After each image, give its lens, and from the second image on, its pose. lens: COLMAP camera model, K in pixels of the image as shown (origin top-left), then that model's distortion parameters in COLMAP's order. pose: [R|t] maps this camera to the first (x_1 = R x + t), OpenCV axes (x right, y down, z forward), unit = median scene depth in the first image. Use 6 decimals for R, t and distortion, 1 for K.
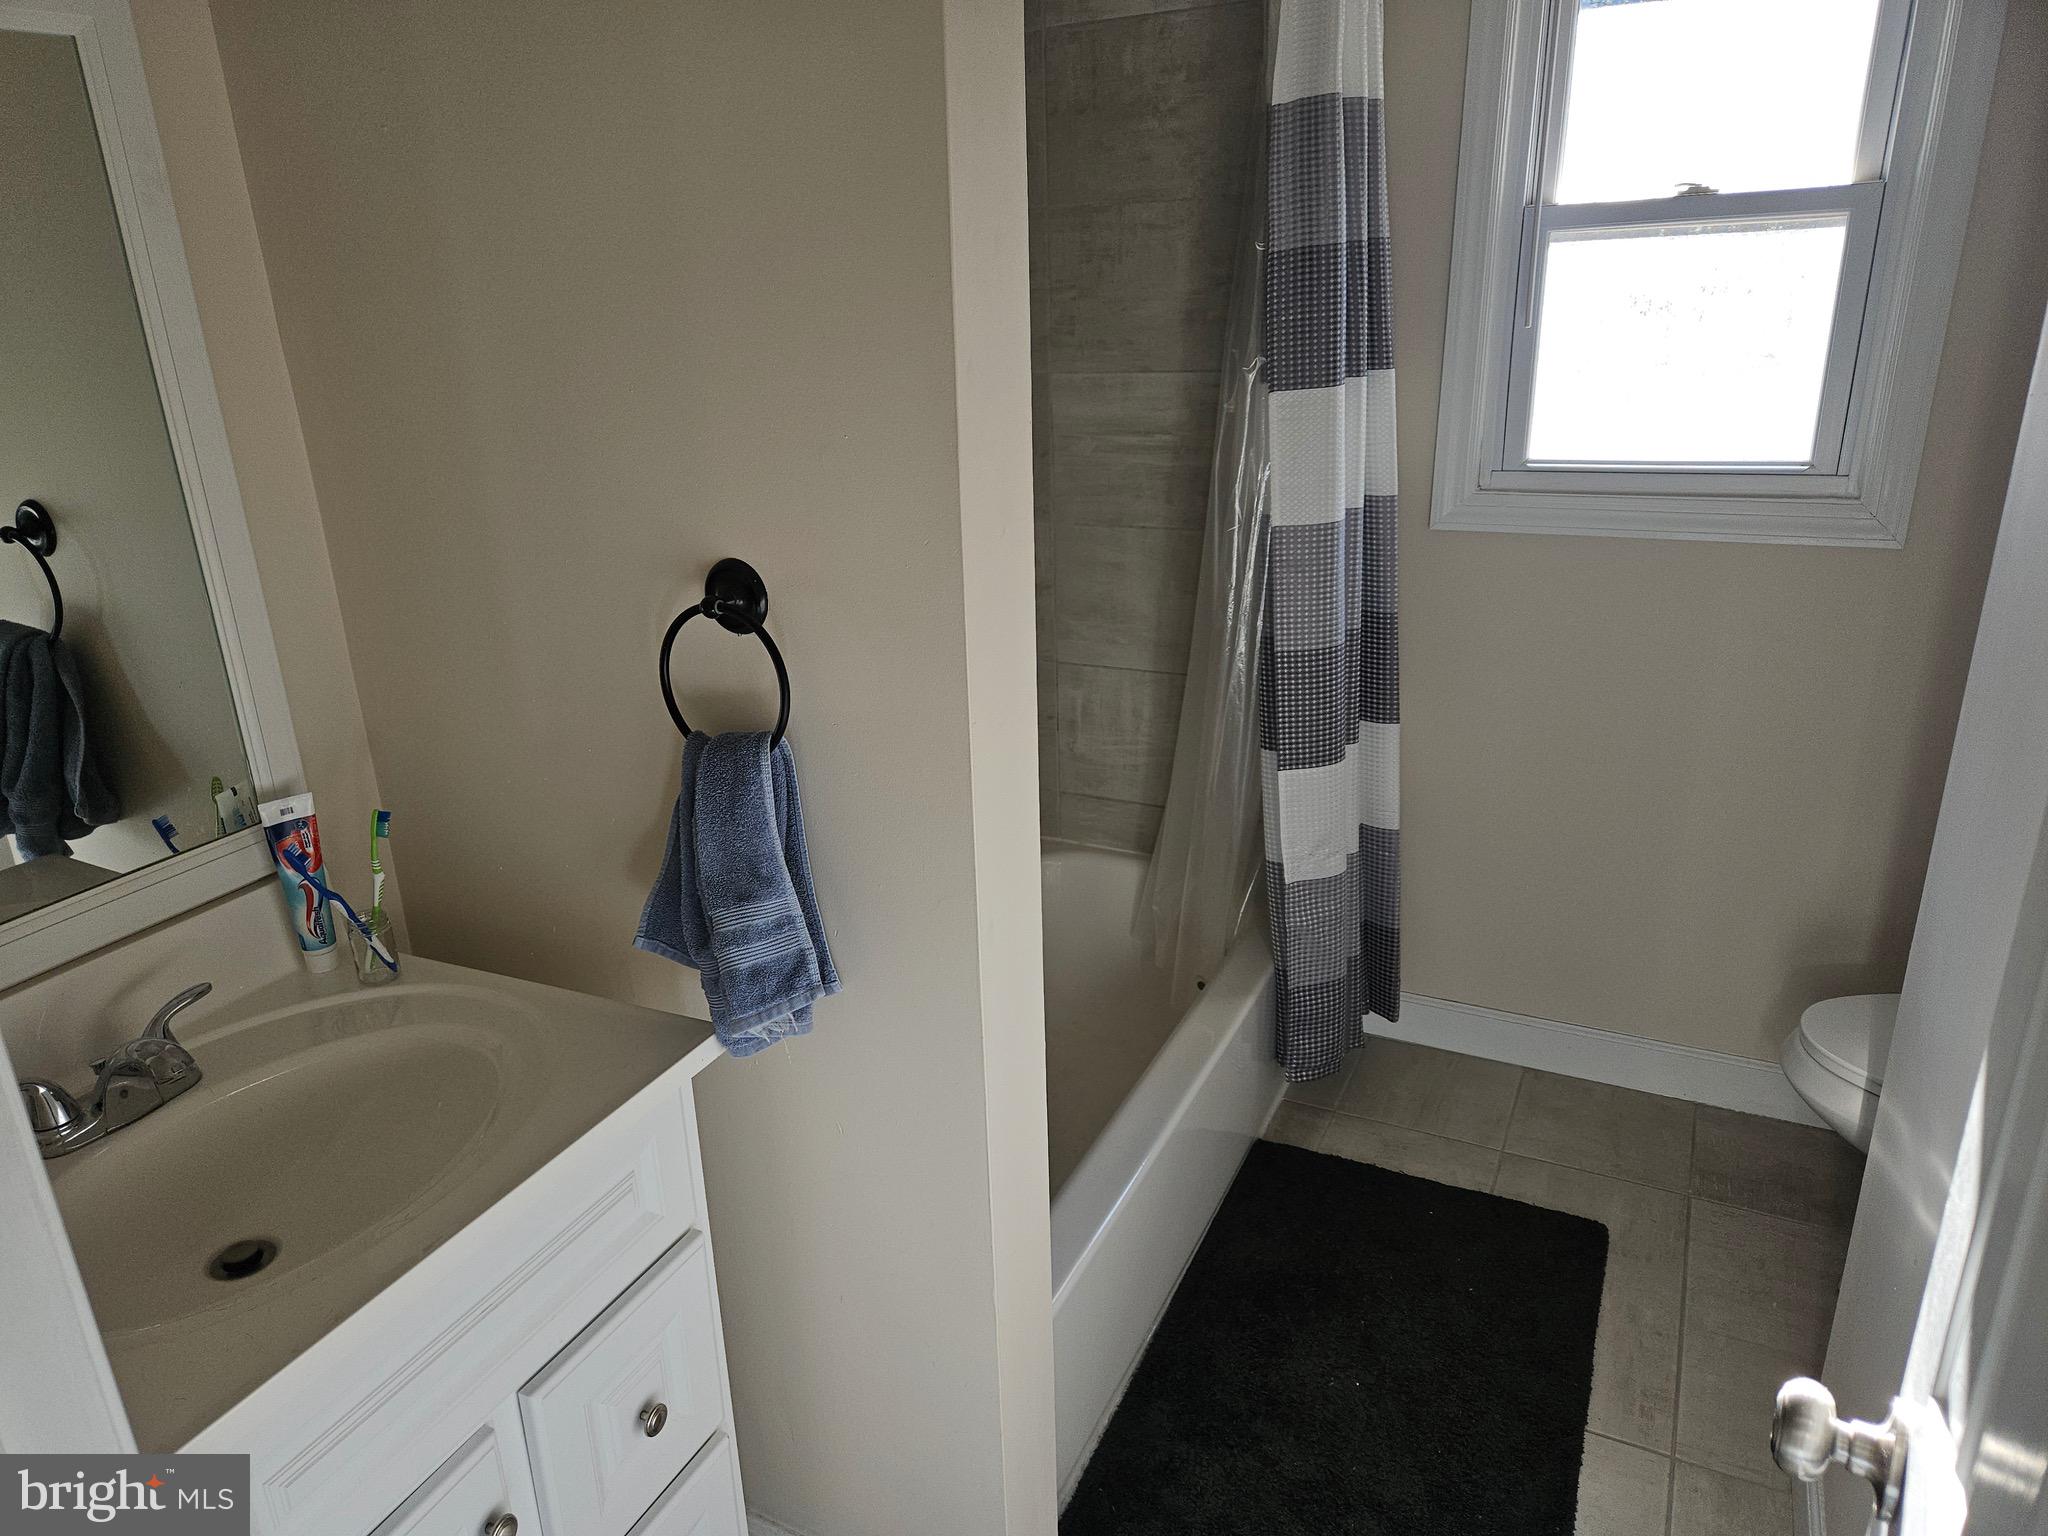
lens RADIAL K [[1359.1, 0, 1015.0], [0, 1359.1, 759.4], [0, 0, 1]] dist [0.080165, -0.062798]
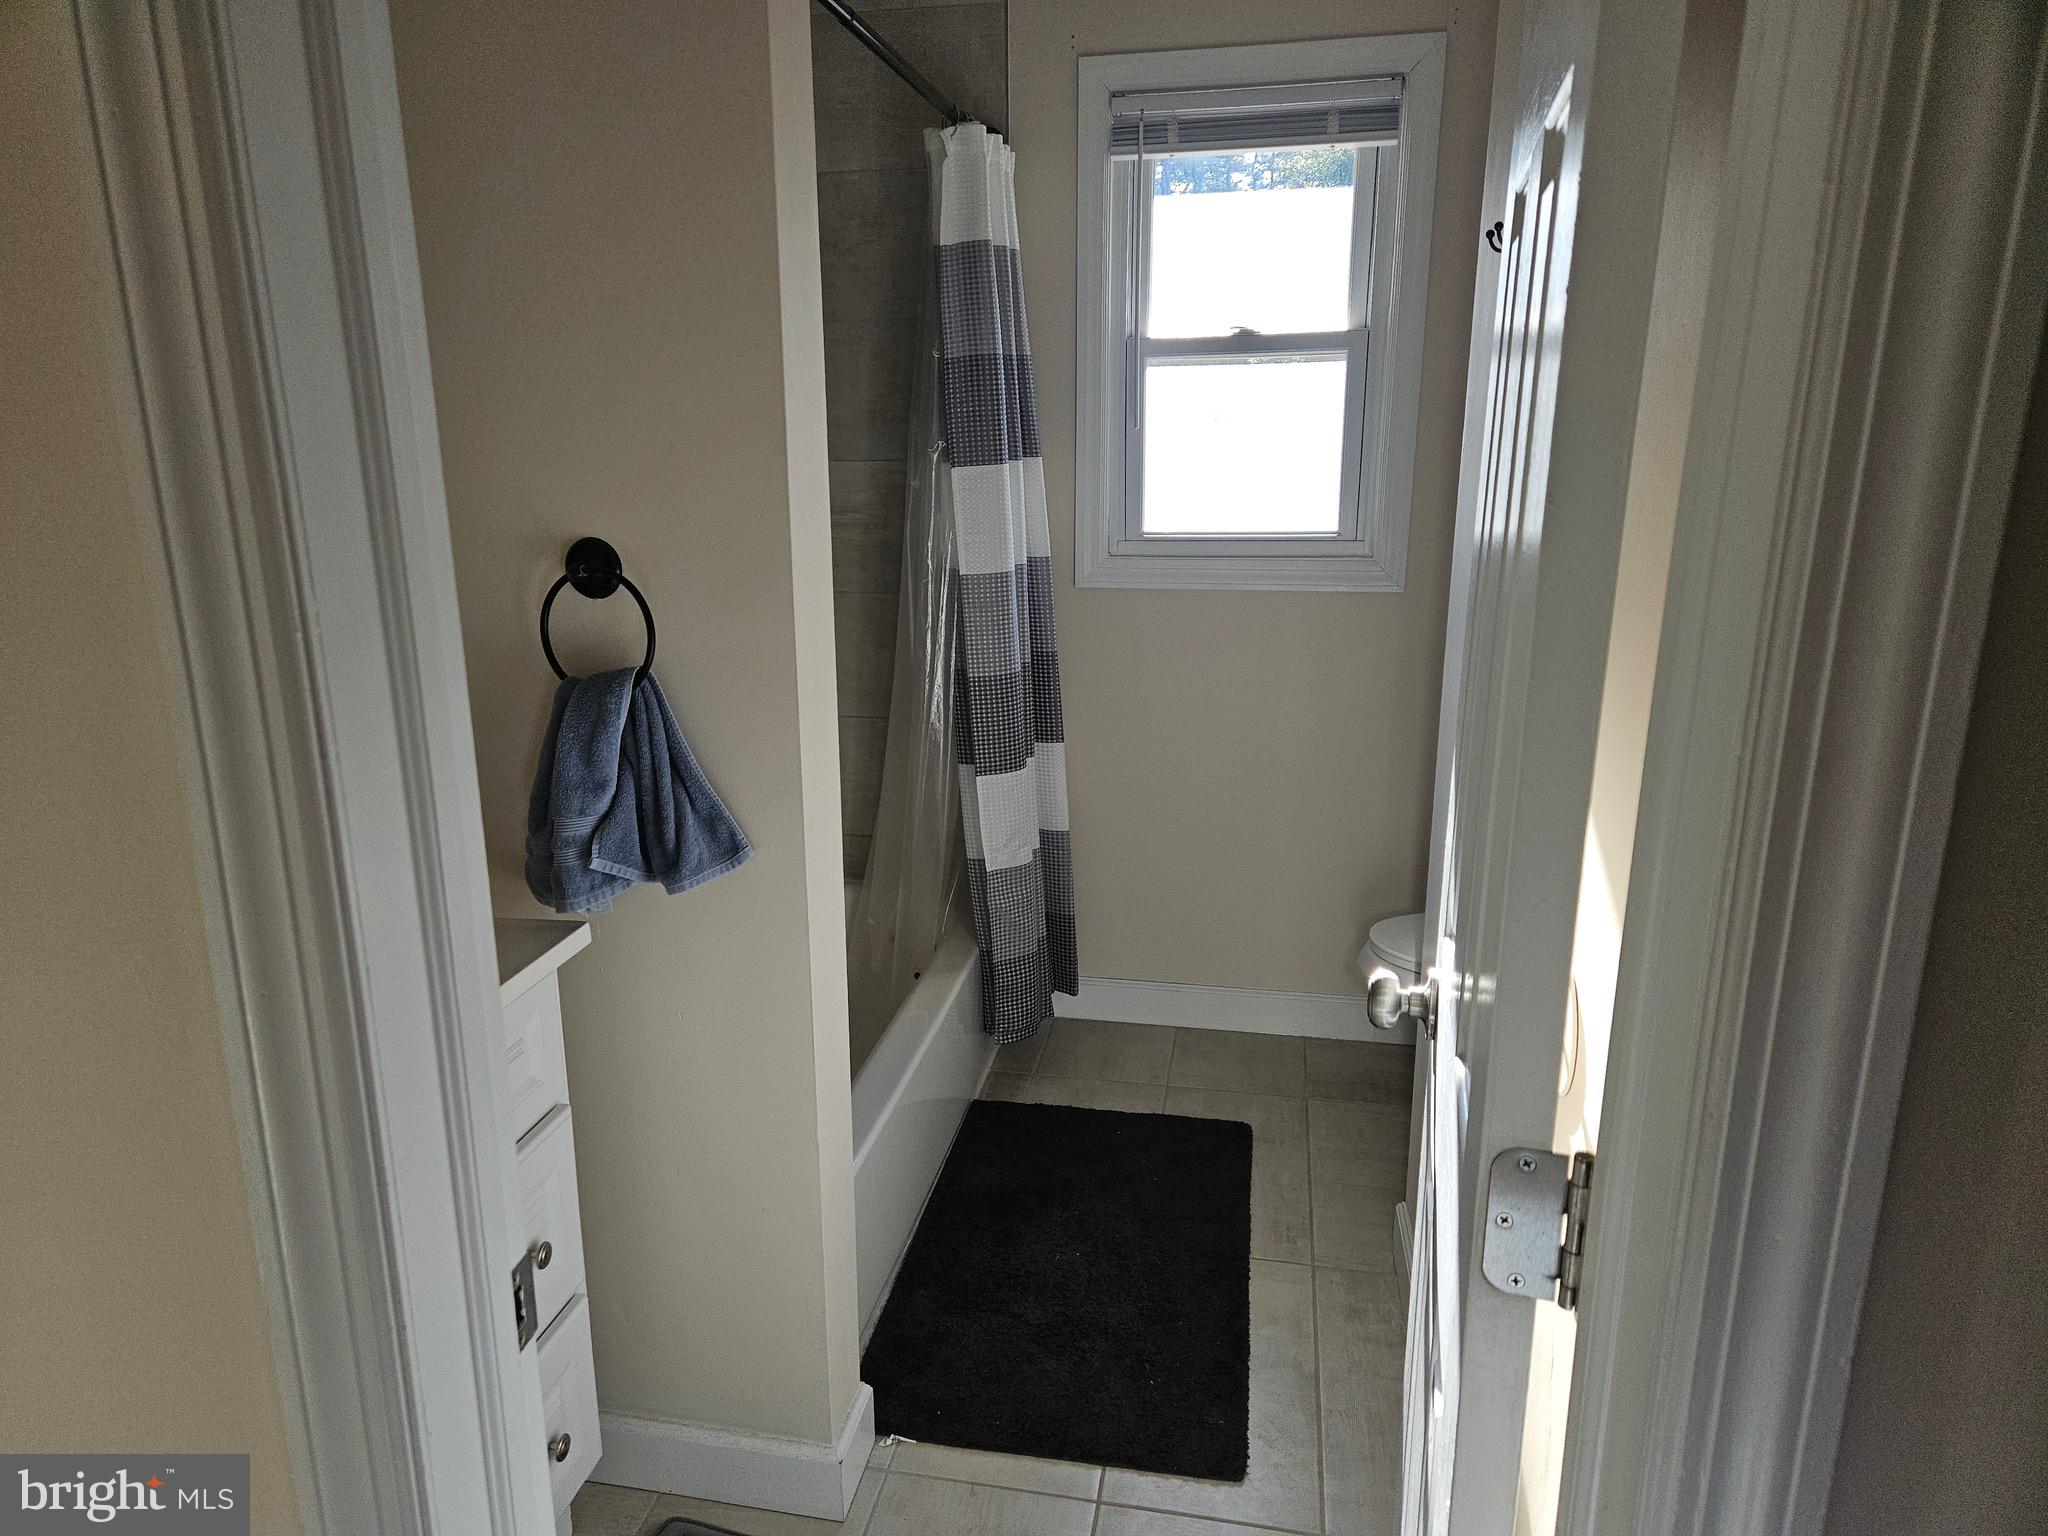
lens RADIAL K [[1359.1, 0, 1020.0], [0, 1359.1, 775.5], [0, 0, 1]] dist [0.080165, -0.062798]
pose [[0.960291, -0.043907, 0.275525, -0.103992], [0.070076, 0.993840, -0.085860, 0.115707], [-0.270058, 0.101758, 0.957452, -0.170639]]
